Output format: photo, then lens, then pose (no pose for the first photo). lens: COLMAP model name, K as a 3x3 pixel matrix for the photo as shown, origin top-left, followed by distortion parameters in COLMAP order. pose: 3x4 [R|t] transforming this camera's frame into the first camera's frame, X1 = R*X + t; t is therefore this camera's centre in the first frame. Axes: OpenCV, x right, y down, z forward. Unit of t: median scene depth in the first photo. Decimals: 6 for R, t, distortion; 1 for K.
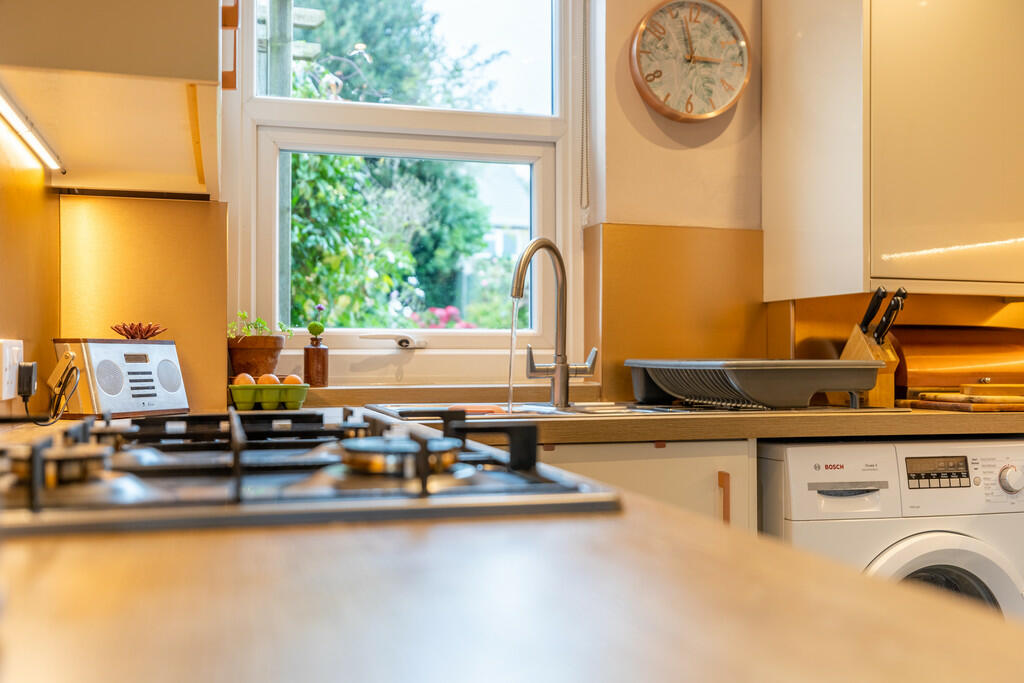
lens RADIAL K [[1017.0, 0, 517.2], [0, 1017.0, 339.4], [0, 0, 1]] dist [0.001738, 0.000000]
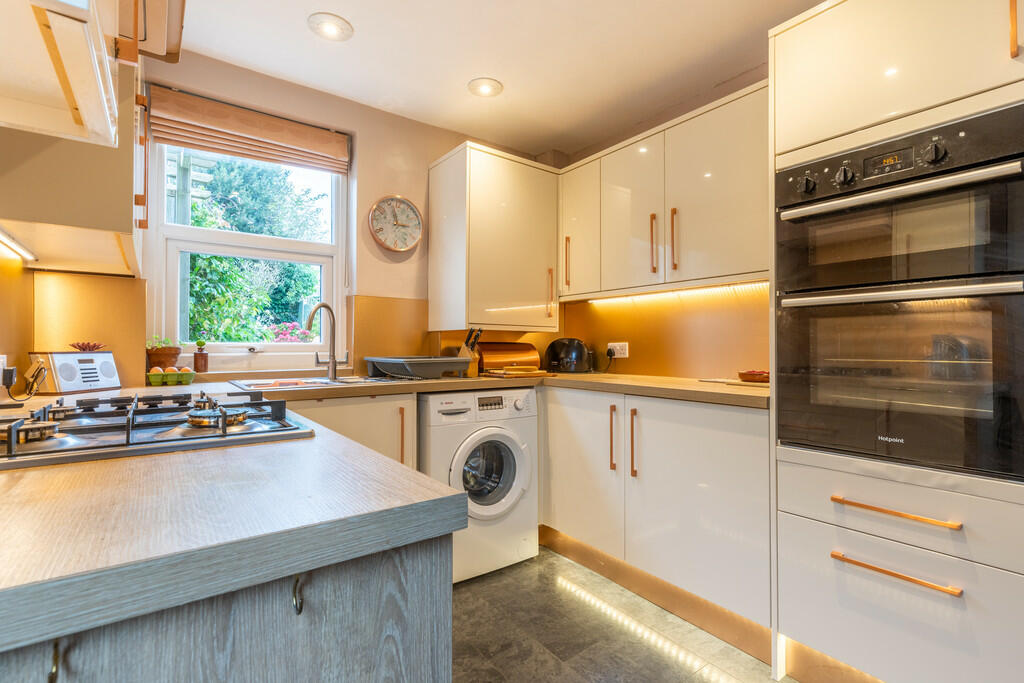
lens RADIAL K [[475.6, 0, 516.3], [0, 475.6, 340.4], [0, 0, 1]] dist [0.008742, -0.002154]
pose [[0.935011, 0.005573, 0.354575, 0.051024], [-0.008412, 0.999944, 0.006463, -0.028329], [-0.354519, -0.009026, 0.935005, -0.101362]]
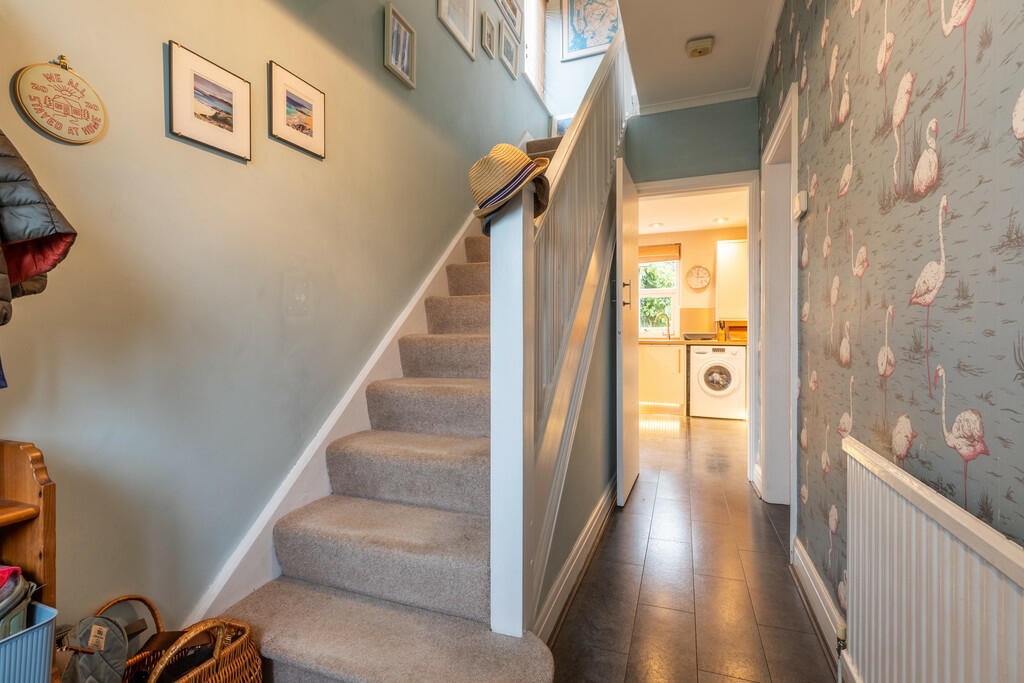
lens RADIAL K [[475.6, 0, 516.5], [0, 475.6, 334.7], [0, 0, 1]] dist [0.008742, -0.002154]
pose [[0.791856, 0.002246, -0.610704, 1.077144], [0.010306, 0.999802, 0.017039, -0.024997], [0.610621, -0.019786, 0.791676, -1.819458]]
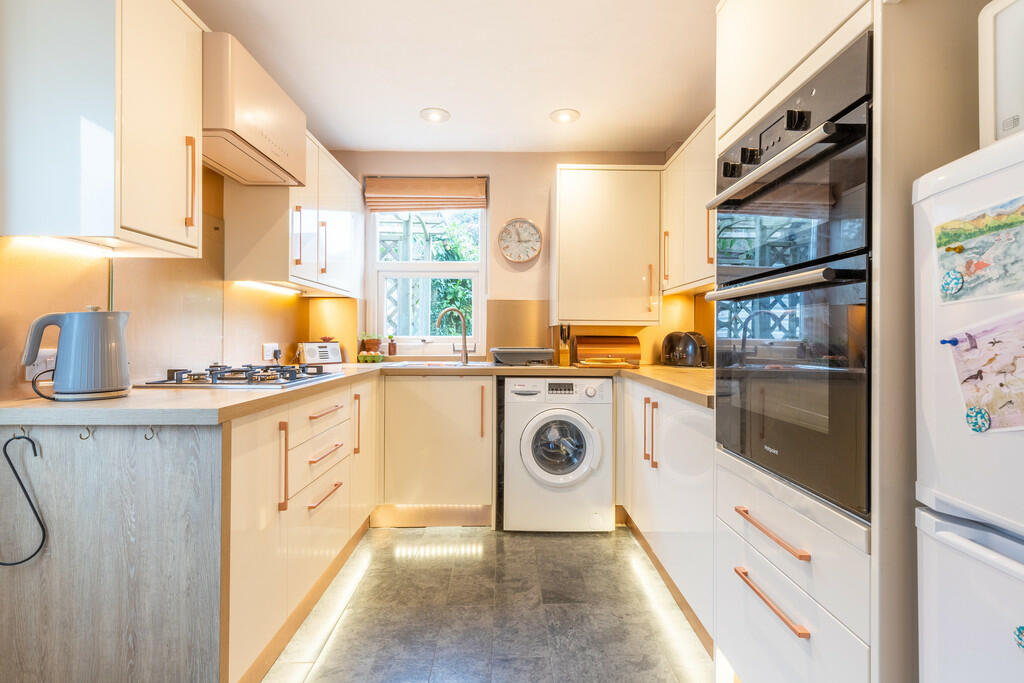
lens RADIAL K [[475.6, 0, 531.0], [0, 475.6, 333.1], [0, 0, 1]] dist [0.008742, -0.002154]
pose [[0.964013, 0.002046, -0.265849, 0.619021], [0.001881, 0.999893, 0.014516, -0.043067], [0.265850, -0.014494, 0.963905, -0.300766]]
